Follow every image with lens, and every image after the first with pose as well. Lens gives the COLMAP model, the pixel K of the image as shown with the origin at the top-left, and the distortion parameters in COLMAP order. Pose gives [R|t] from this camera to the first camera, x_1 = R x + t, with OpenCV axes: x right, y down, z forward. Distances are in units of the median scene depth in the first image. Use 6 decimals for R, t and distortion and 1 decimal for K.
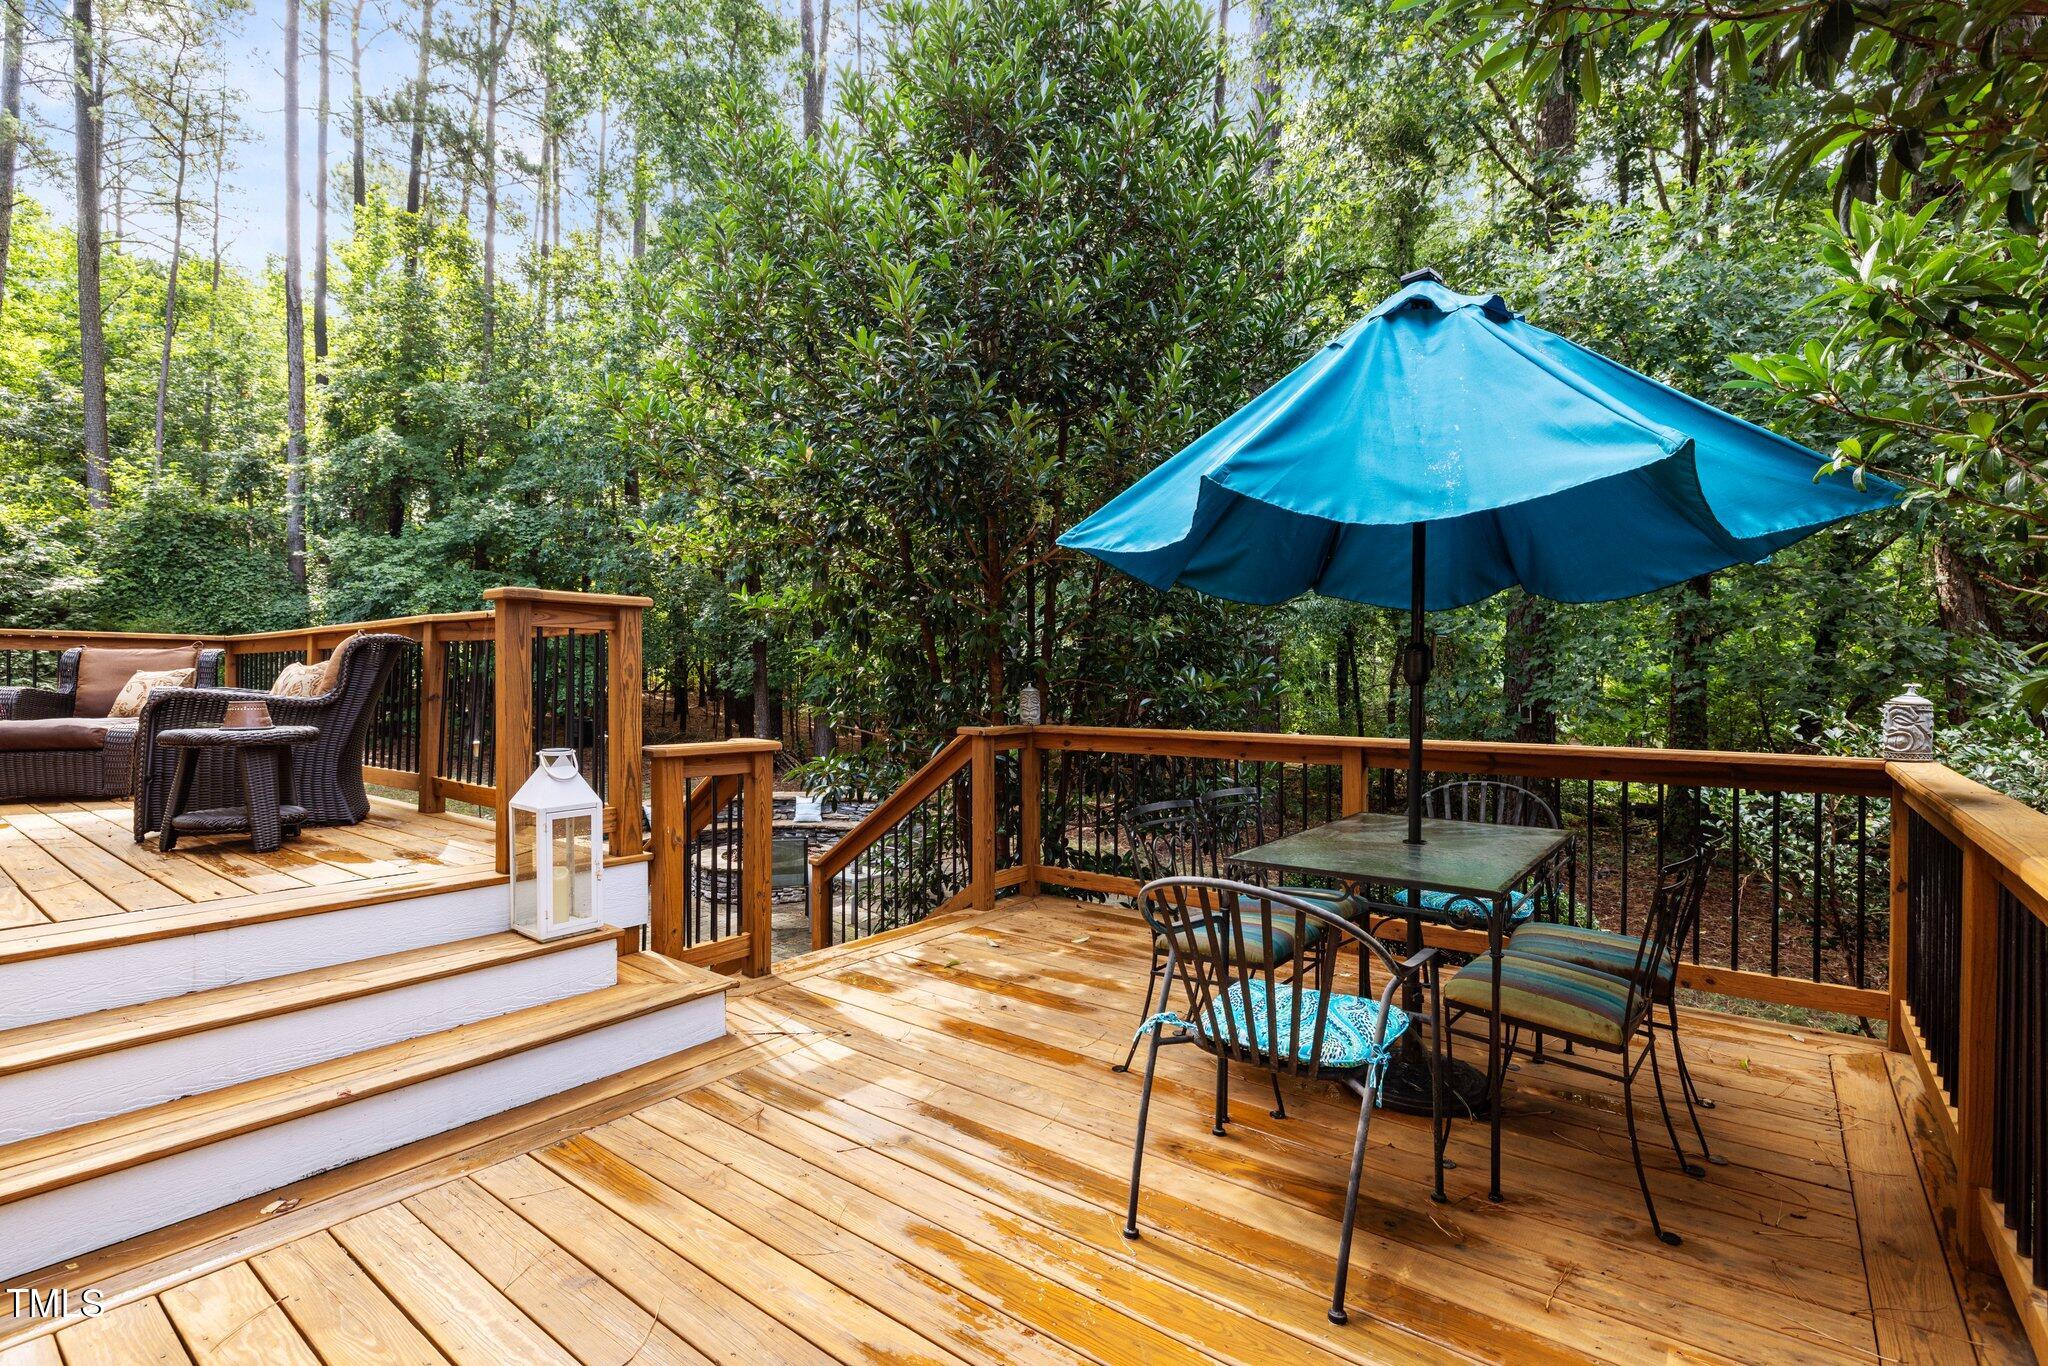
lens RADIAL K [[945.4, 0, 1019.8], [0, 945.4, 692.7], [0, 0, 1]] dist [0.001288, 0.000276]
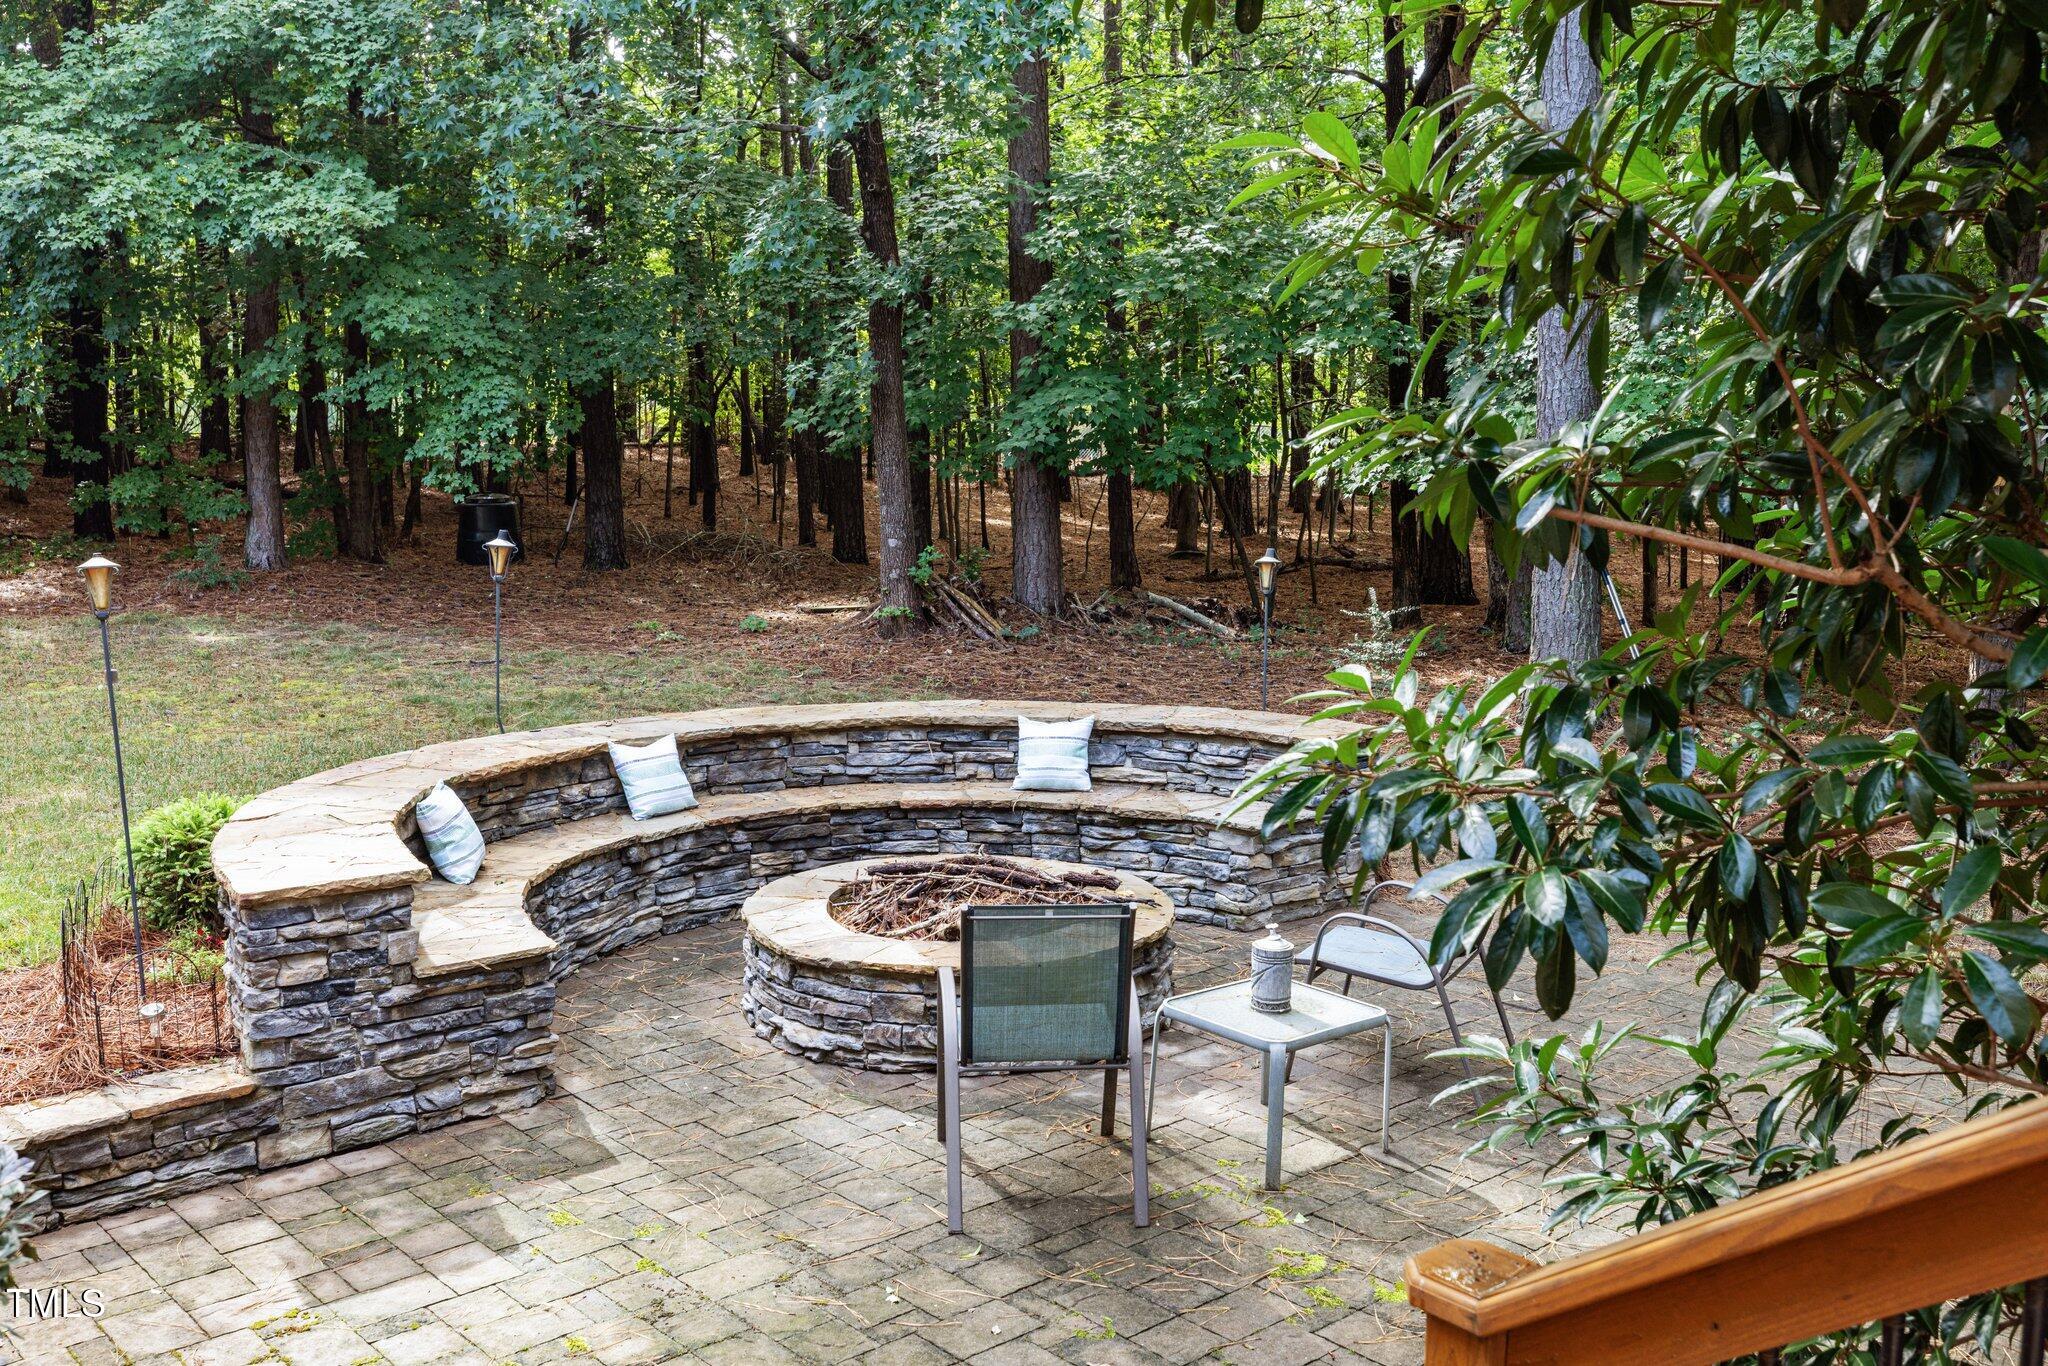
lens RADIAL K [[1896.0, 0, 1024.0], [0, 1896.0, 683.0], [0, 0, 1]] dist [0.007190, 0.002624]
pose [[0.984210, 0.018978, -0.175982, -0.077298], [0.002355, 0.992744, 0.120228, 0.008105], [0.176987, -0.118744, 0.977024, 0.216627]]
